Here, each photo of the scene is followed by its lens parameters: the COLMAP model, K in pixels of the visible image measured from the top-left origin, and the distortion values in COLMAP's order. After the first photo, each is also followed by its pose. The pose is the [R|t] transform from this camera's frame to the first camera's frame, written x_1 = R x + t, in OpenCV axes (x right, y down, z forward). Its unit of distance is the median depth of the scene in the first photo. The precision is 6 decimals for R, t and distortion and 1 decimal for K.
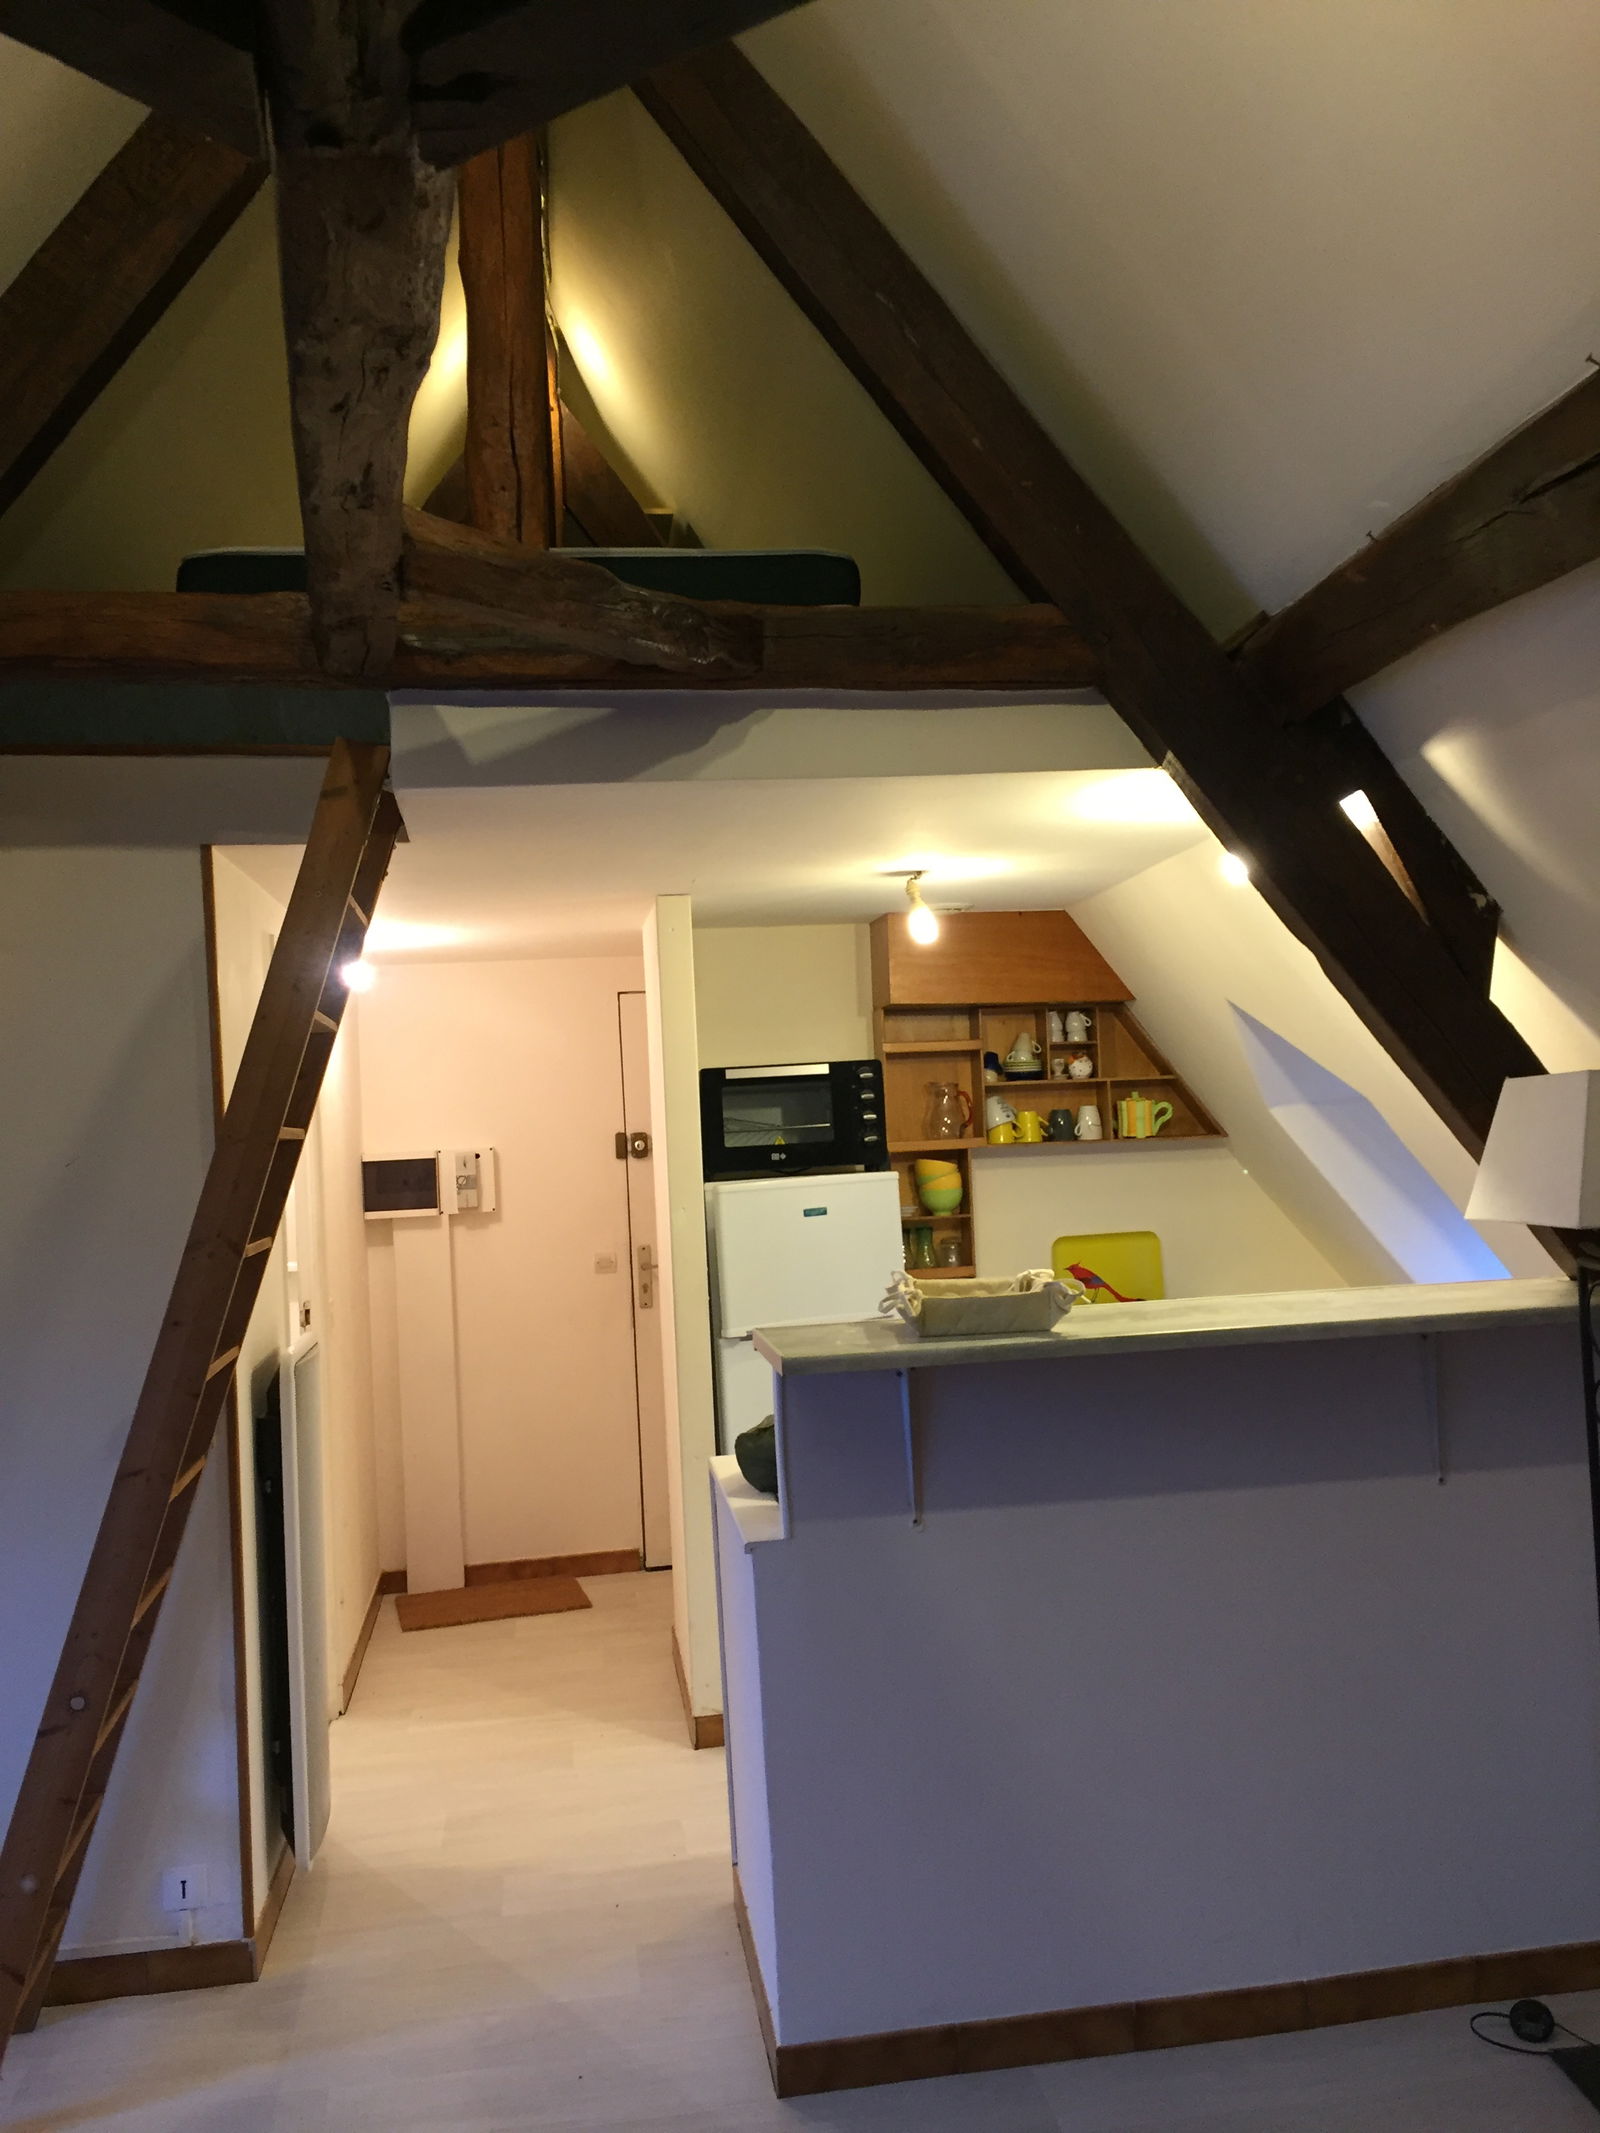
lens RADIAL K [[1816.8, 0, 800.0], [0, 1816.8, 1066.5], [0, 0, 1]] dist [0.007851, -0.000884]
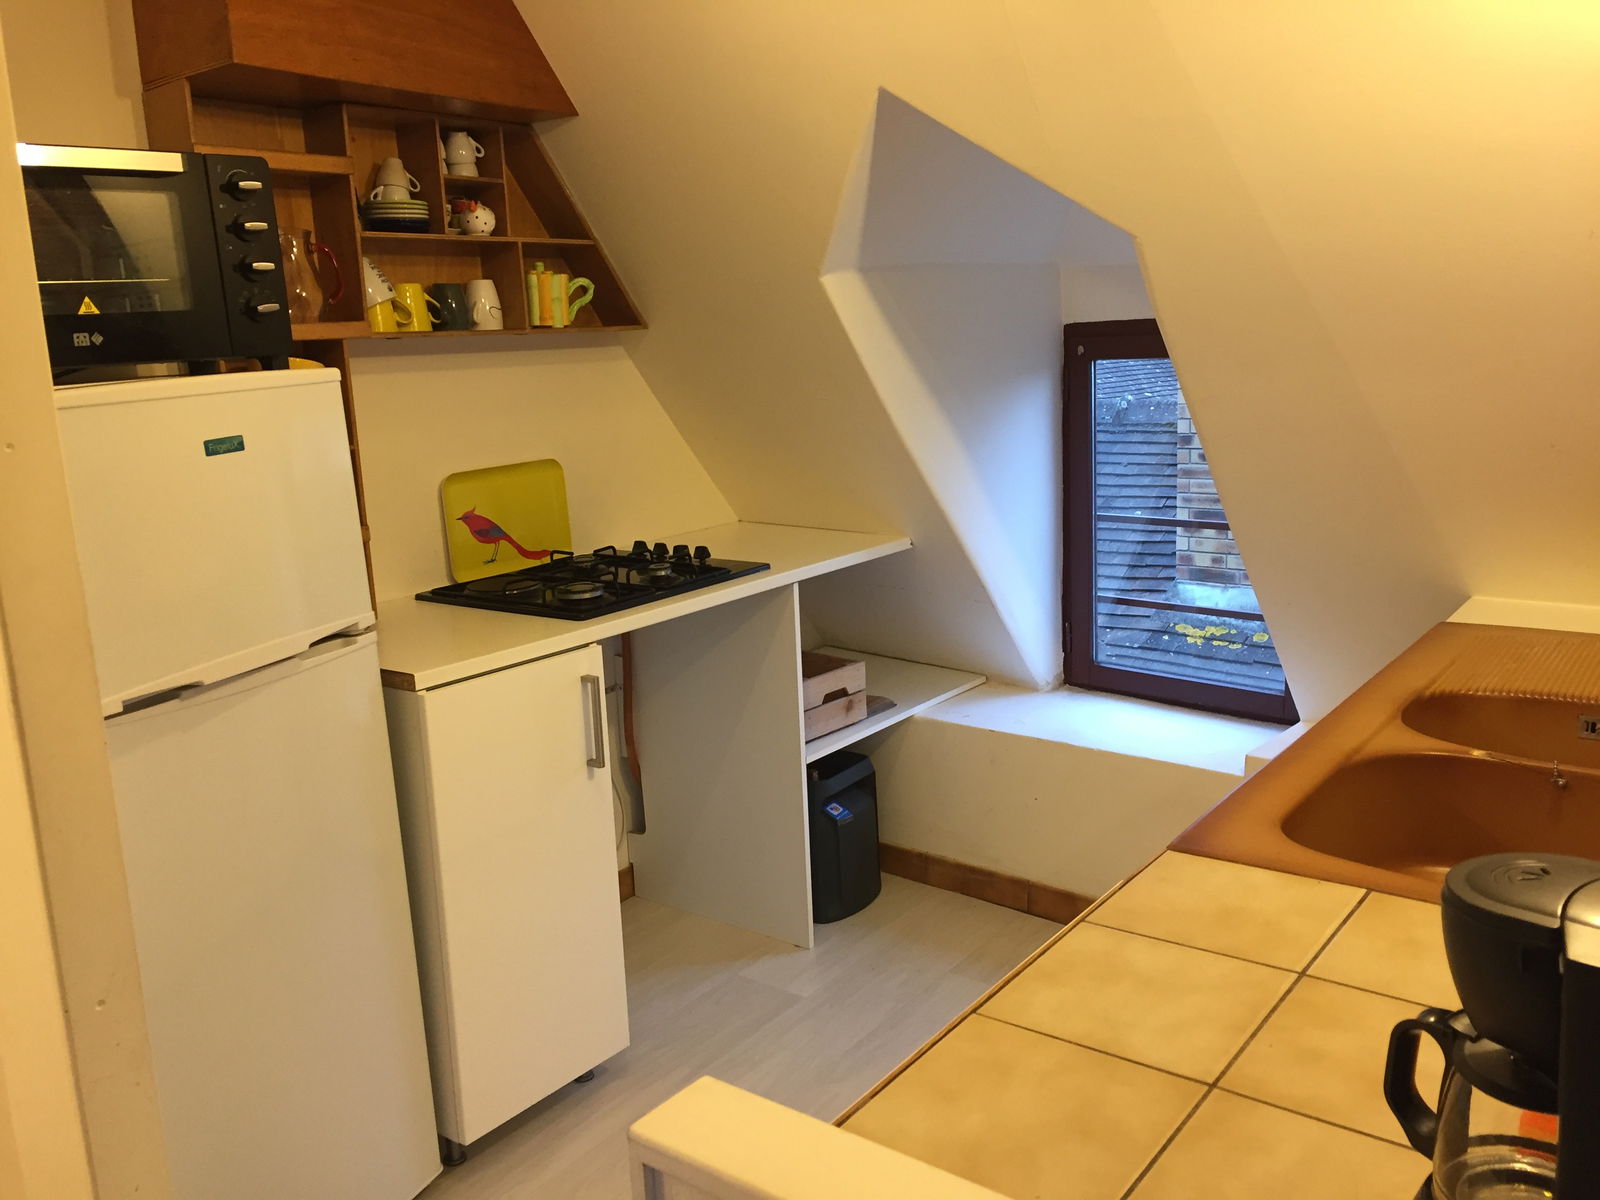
lens RADIAL K [[1362.8, 0, 798.7], [0, 1362.8, 636.6], [0, 0, 1]] dist [0.007851, -0.000884]
pose [[0.723527, -0.137787, 0.676404, -0.123705], [-0.010523, 0.977561, 0.210389, 0.044107], [-0.690215, -0.159340, 0.705842, 0.535144]]
